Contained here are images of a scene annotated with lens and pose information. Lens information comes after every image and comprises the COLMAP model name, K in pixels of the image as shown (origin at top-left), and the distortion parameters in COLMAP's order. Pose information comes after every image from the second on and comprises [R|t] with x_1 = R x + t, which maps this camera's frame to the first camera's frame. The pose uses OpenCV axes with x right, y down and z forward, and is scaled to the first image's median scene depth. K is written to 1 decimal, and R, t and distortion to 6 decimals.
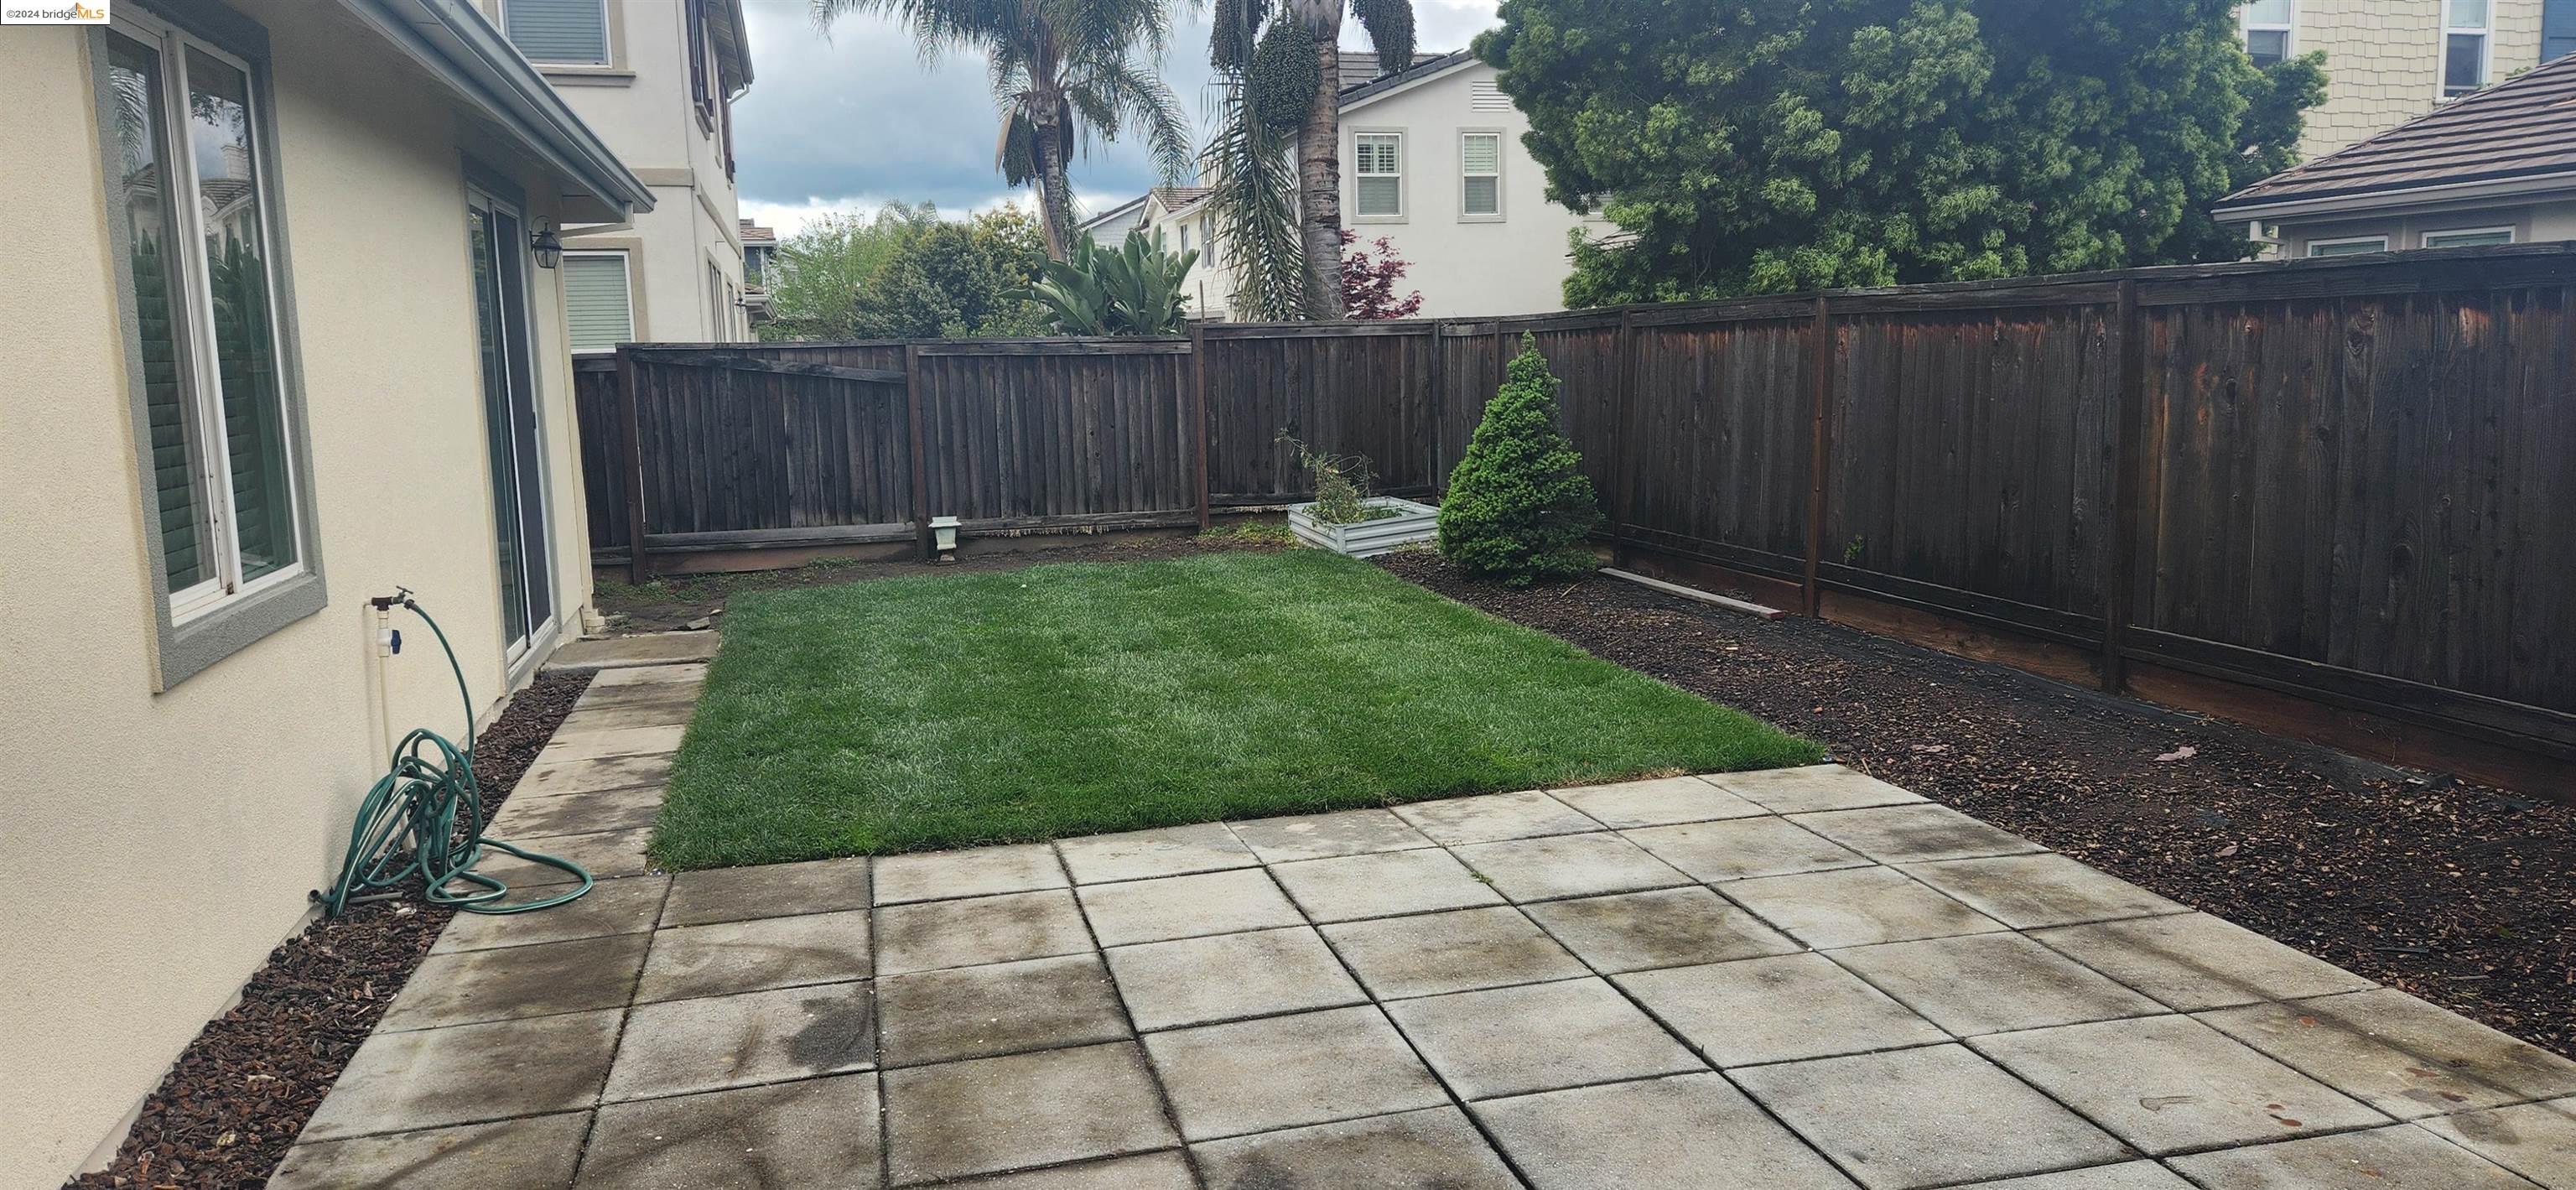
lens RADIAL K [[1715.2, 0, 1281.8], [0, 1715.2, 583.4], [0, 0, 1]] dist [0.082999, -0.072639]
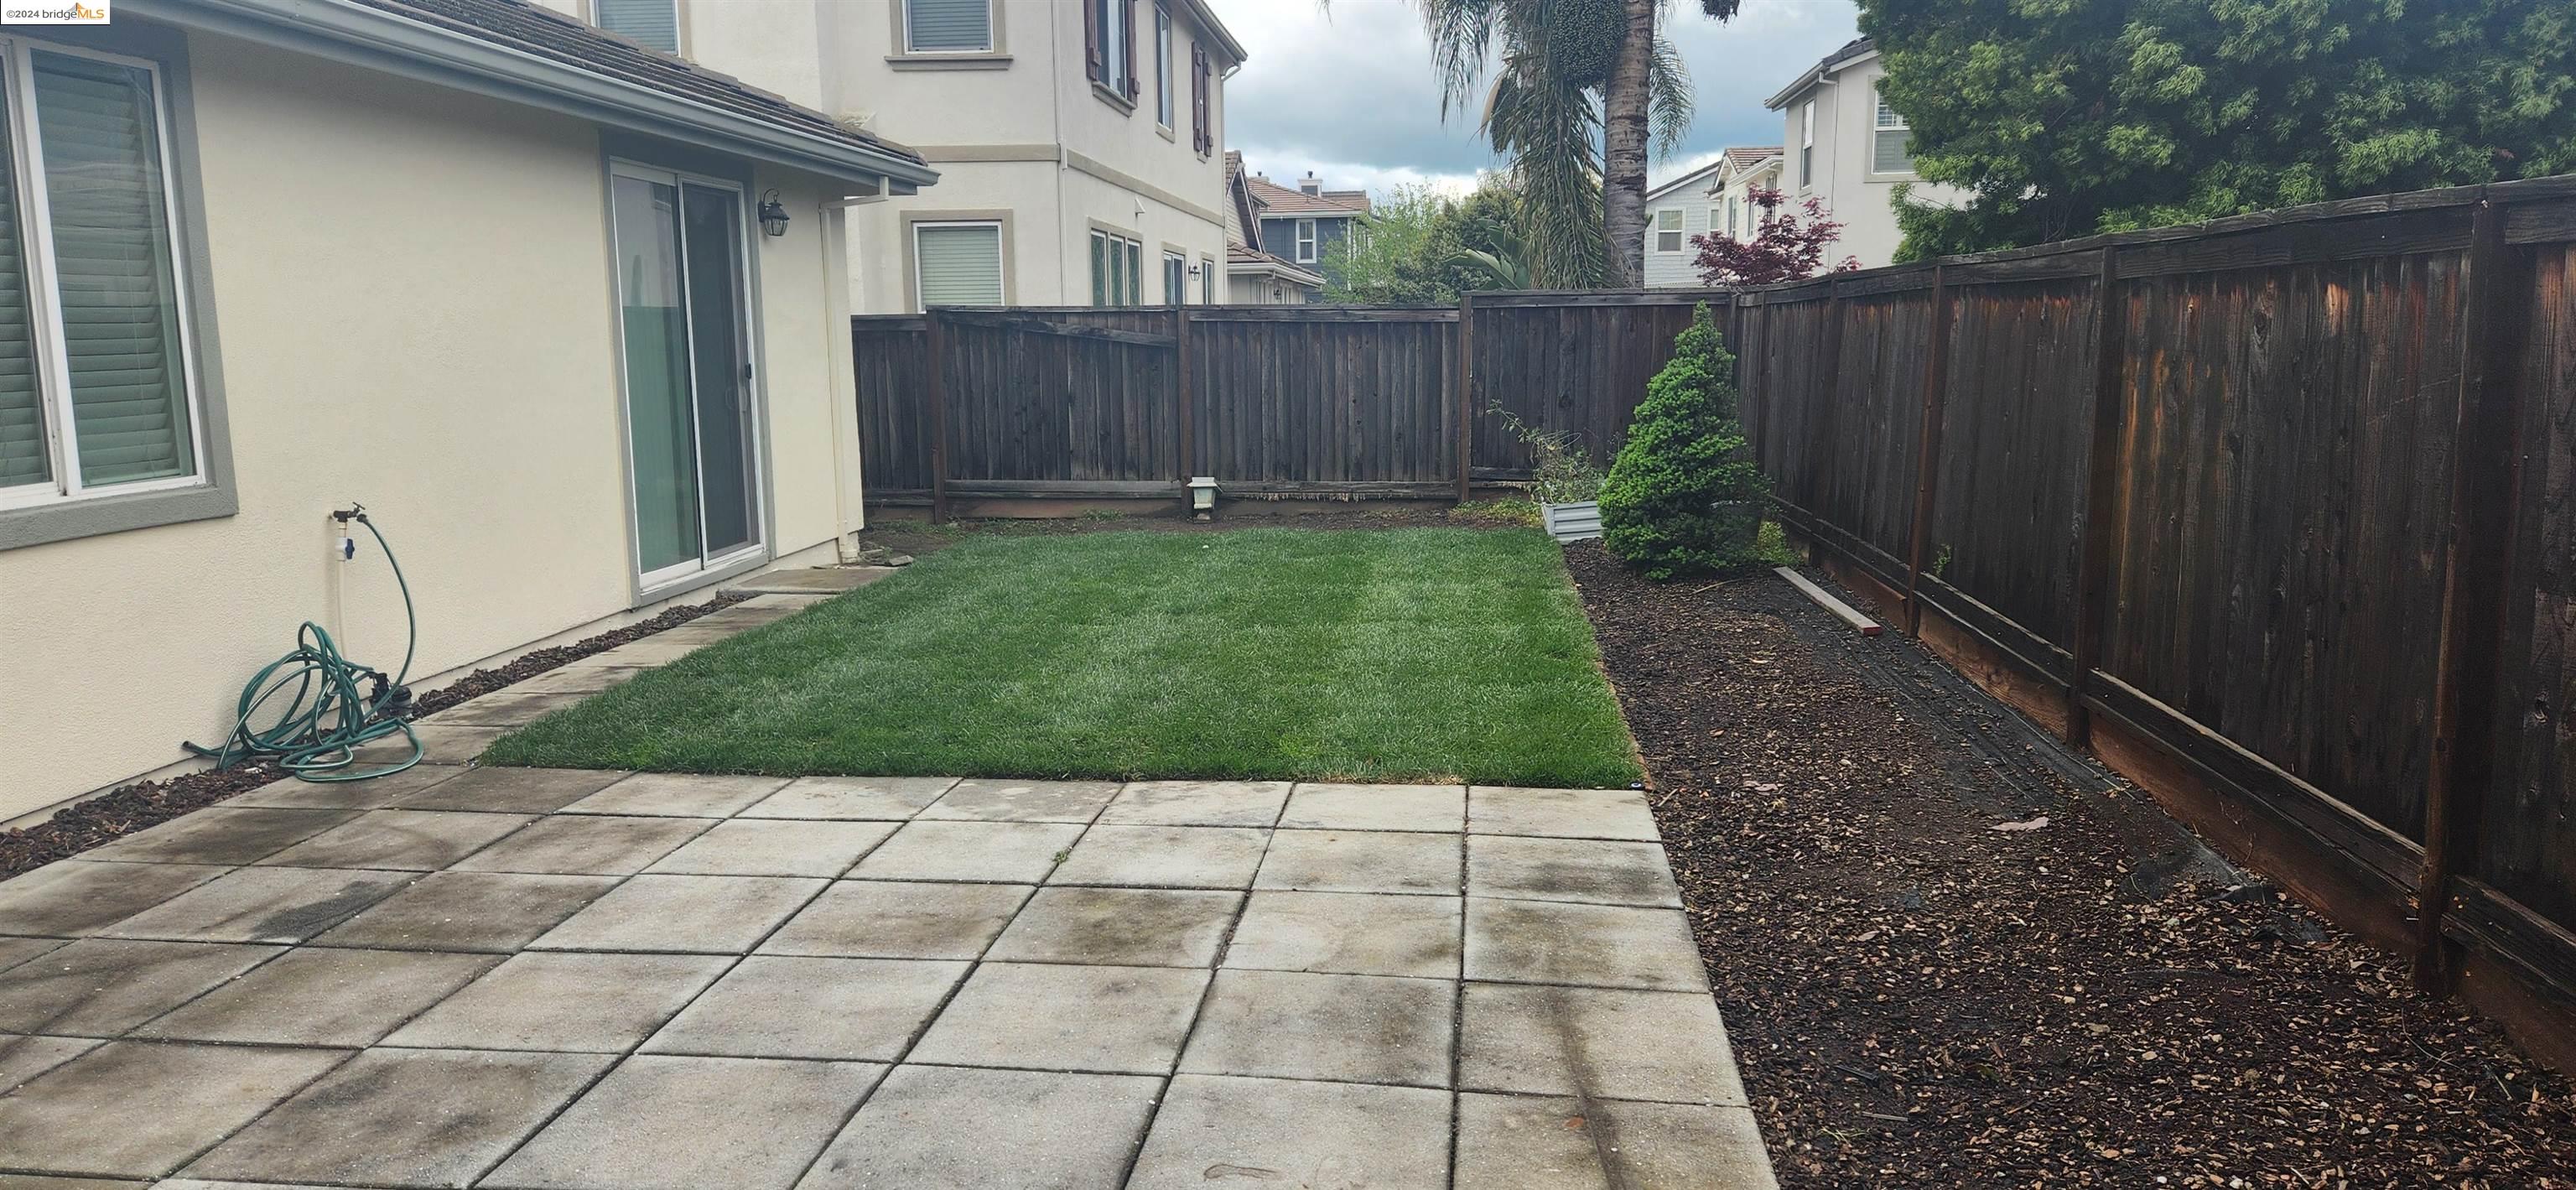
lens RADIAL K [[1715.2, 0, 1278.2], [0, 1715.2, 595.5], [0, 0, 1]] dist [0.082999, -0.072639]
pose [[0.932385, 0.073209, -0.353975, 0.428864], [-0.064433, 0.997253, 0.036534, -0.016094], [0.355678, -0.011256, 0.934541, 0.097154]]
